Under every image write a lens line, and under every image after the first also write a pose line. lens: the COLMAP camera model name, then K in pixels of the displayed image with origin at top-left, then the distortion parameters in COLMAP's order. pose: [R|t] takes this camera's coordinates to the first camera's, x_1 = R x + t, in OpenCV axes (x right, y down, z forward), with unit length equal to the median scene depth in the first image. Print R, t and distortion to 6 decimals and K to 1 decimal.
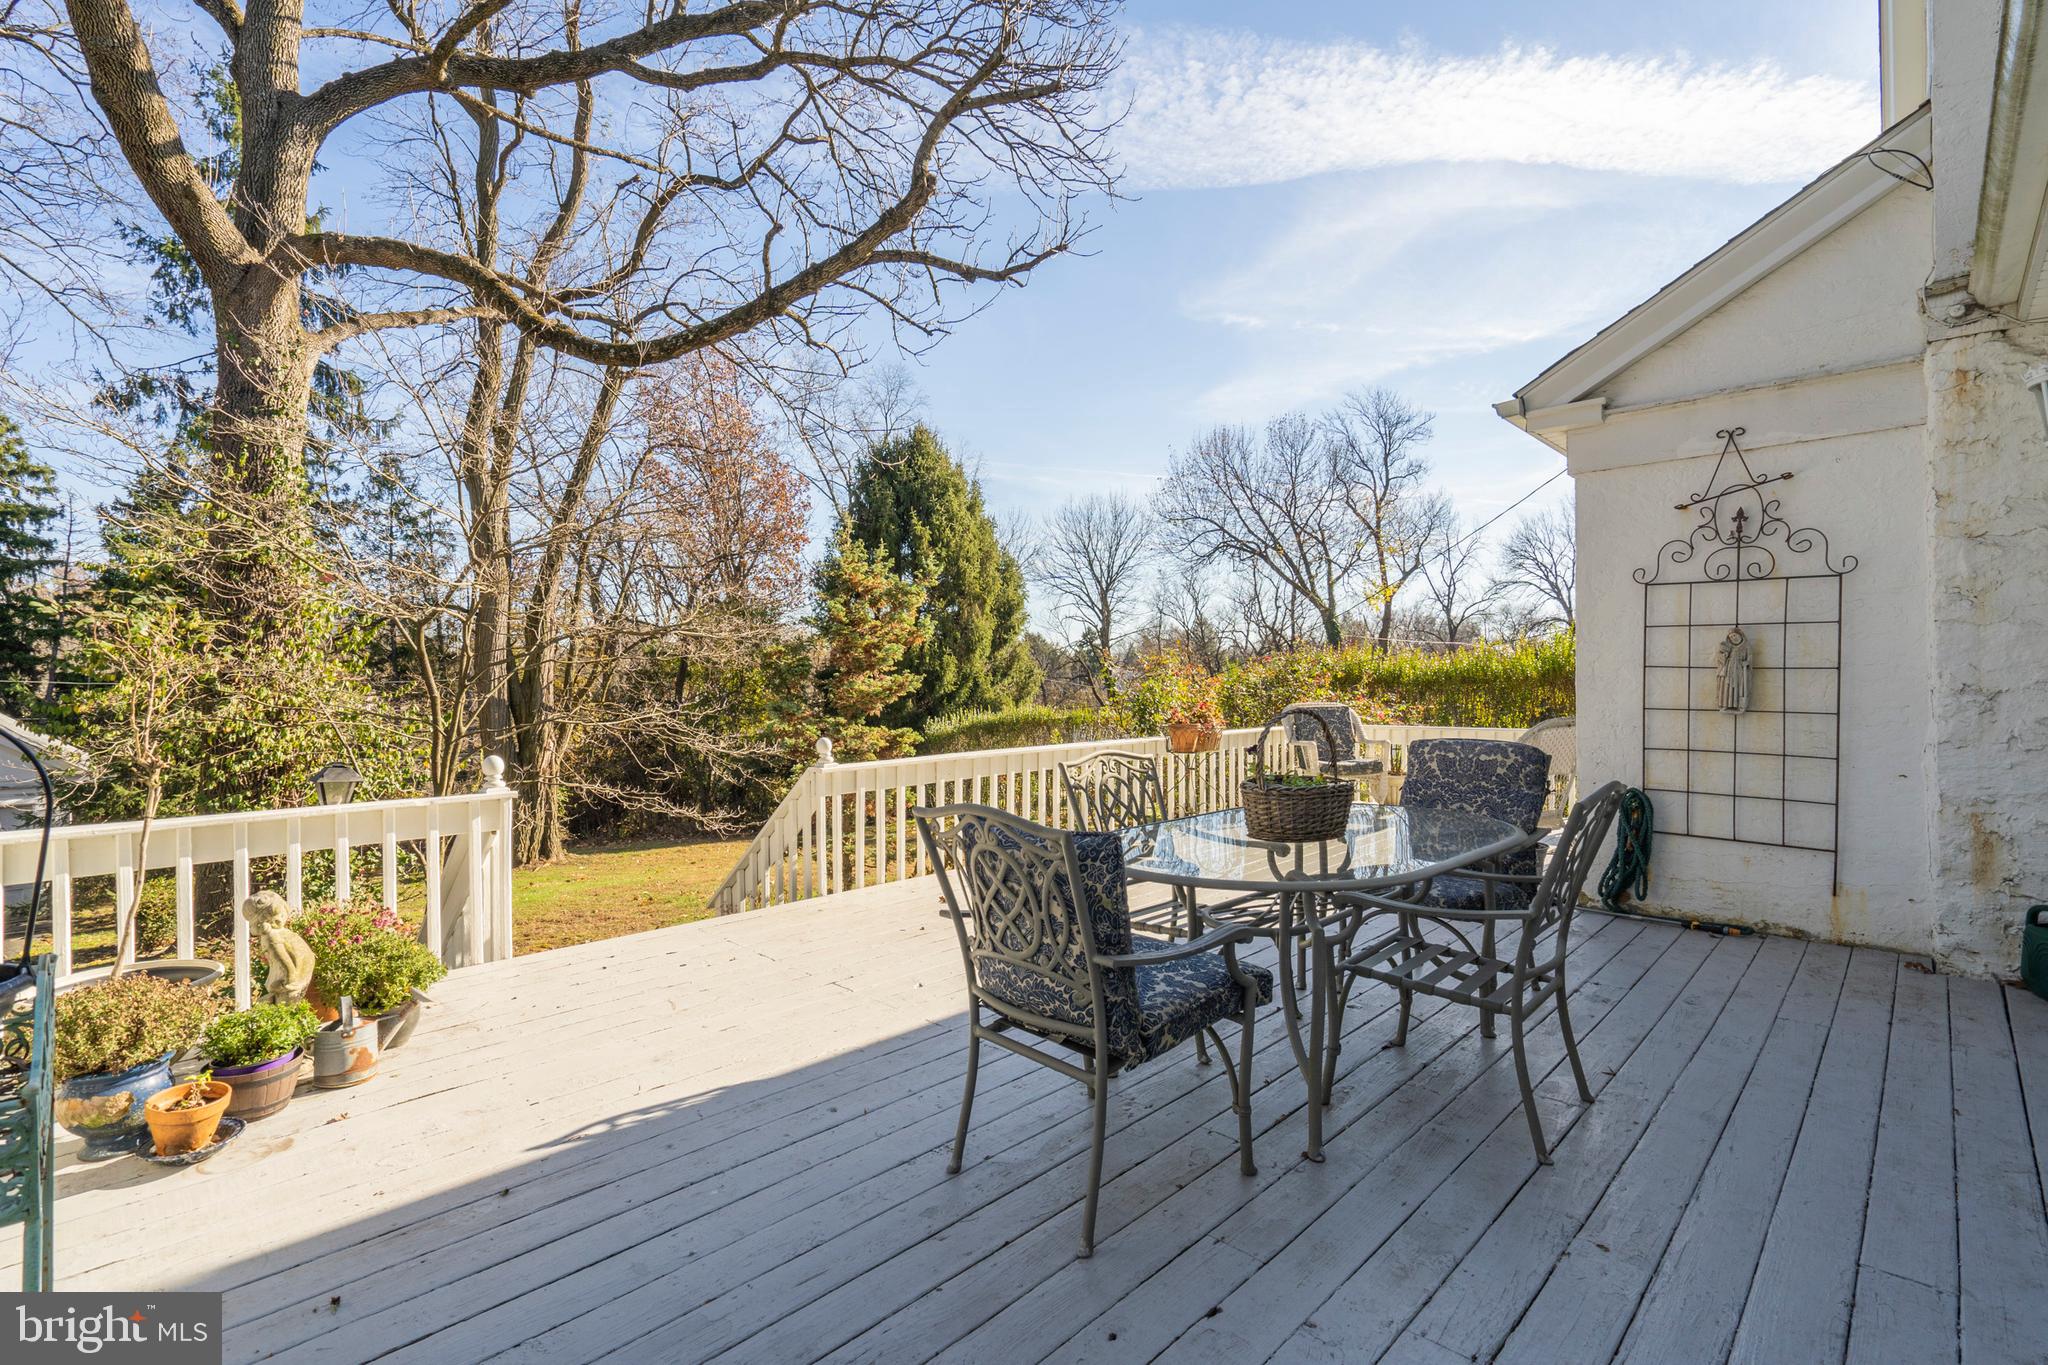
lens RADIAL K [[931.5, 0, 1029.7], [0, 931.5, 678.4], [0, 0, 1]] dist [-0.010422, -0.000029]
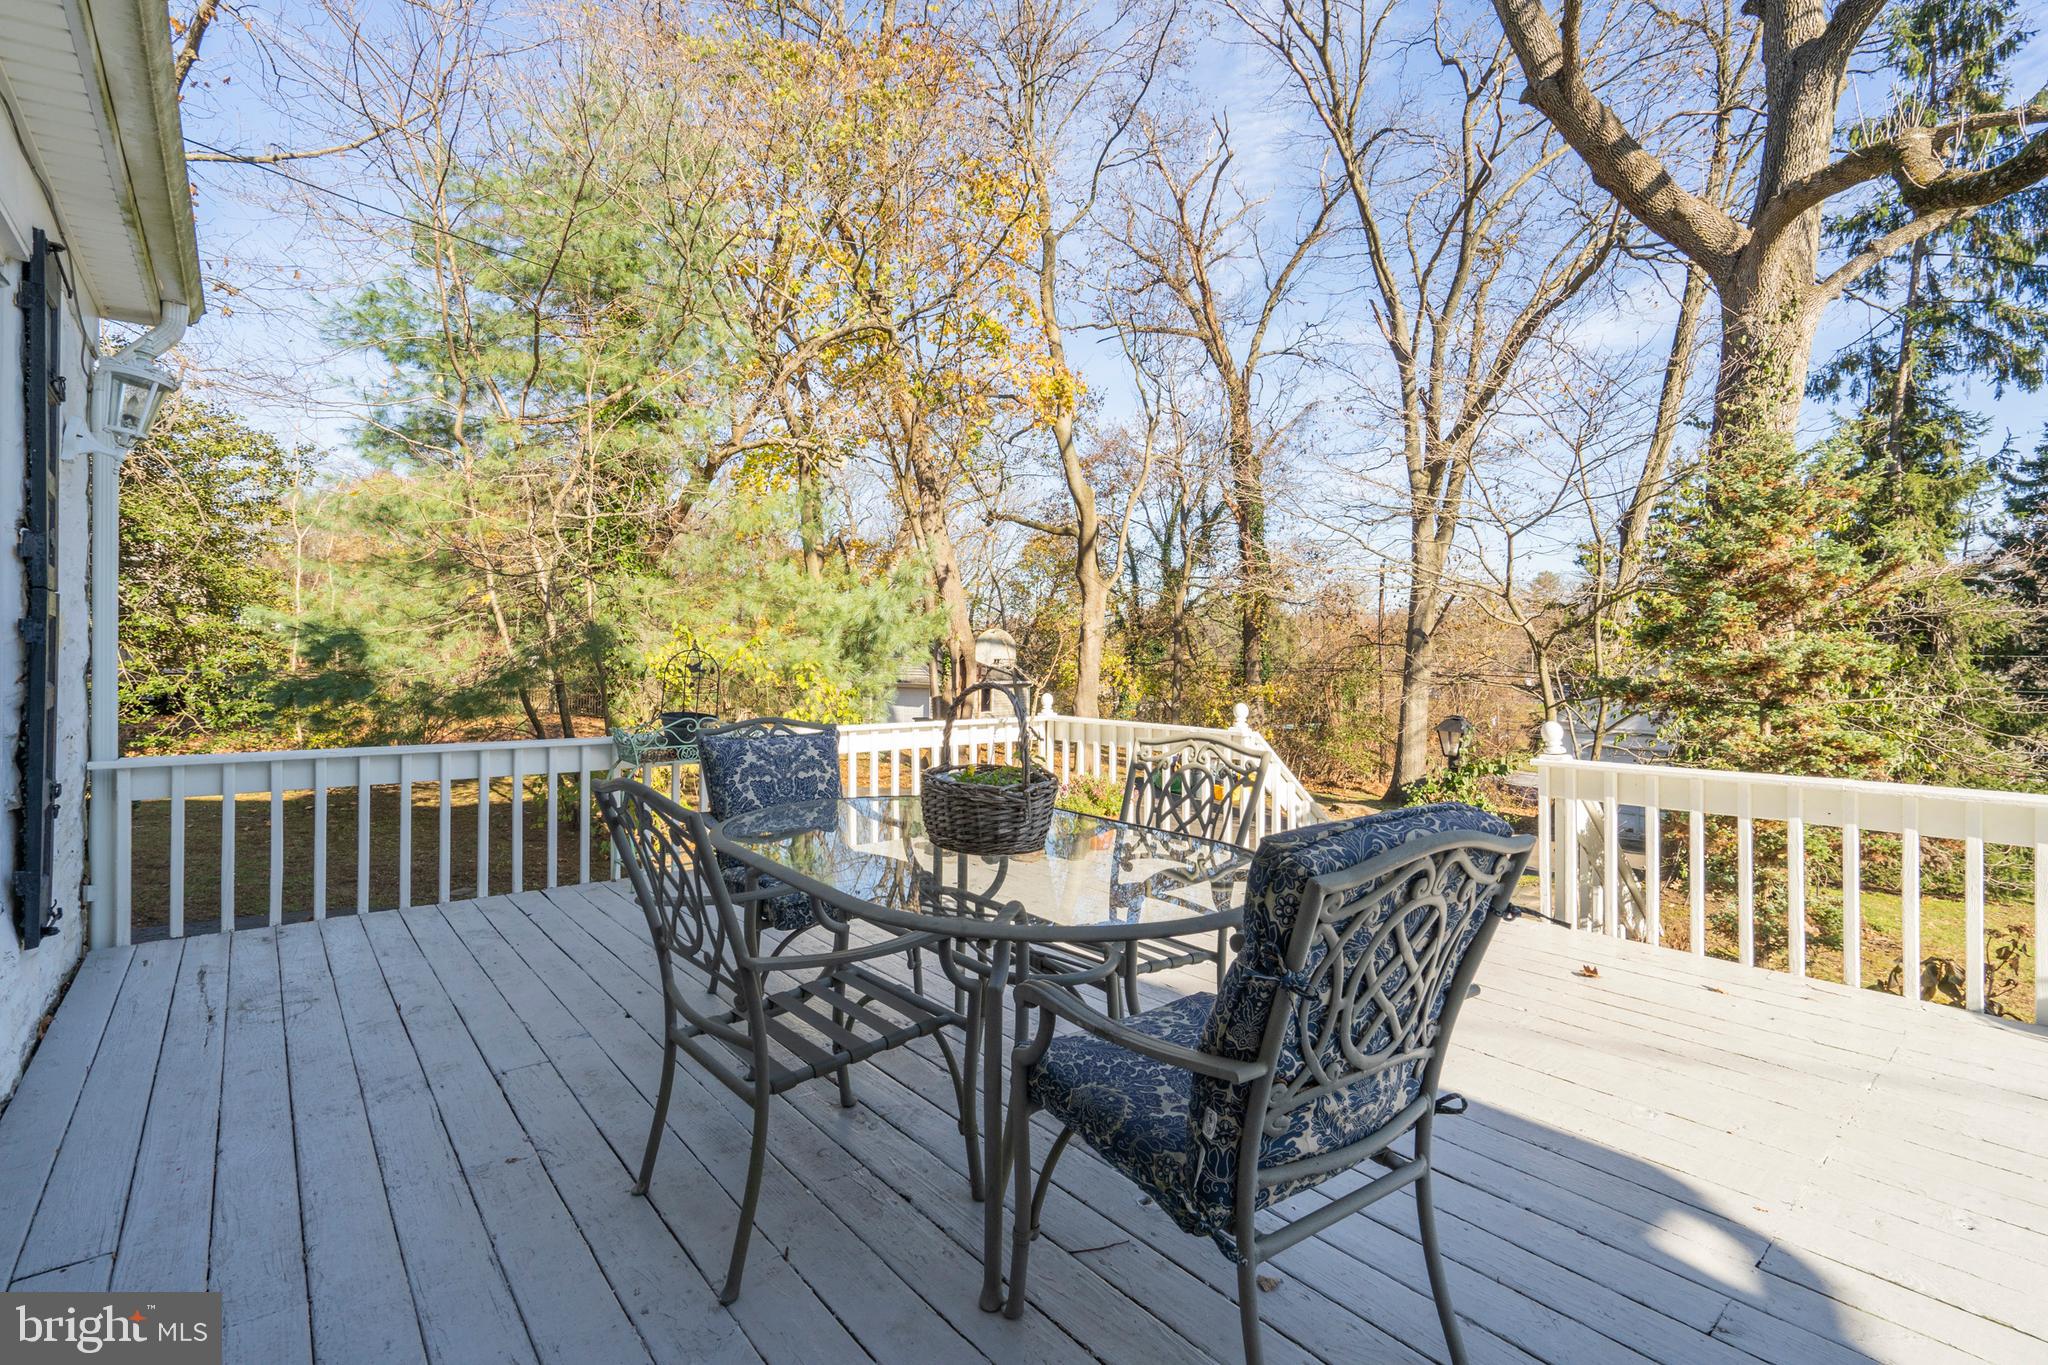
lens RADIAL K [[931.5, 0, 1030.1], [0, 931.5, 687.6], [0, 0, 1]] dist [-0.010422, -0.000029]
pose [[-0.103845, 0.040898, -0.993752, 0.333358], [0.004548, 0.999163, 0.040646, 0.000521], [0.994583, -0.000299, -0.103944, 0.352812]]
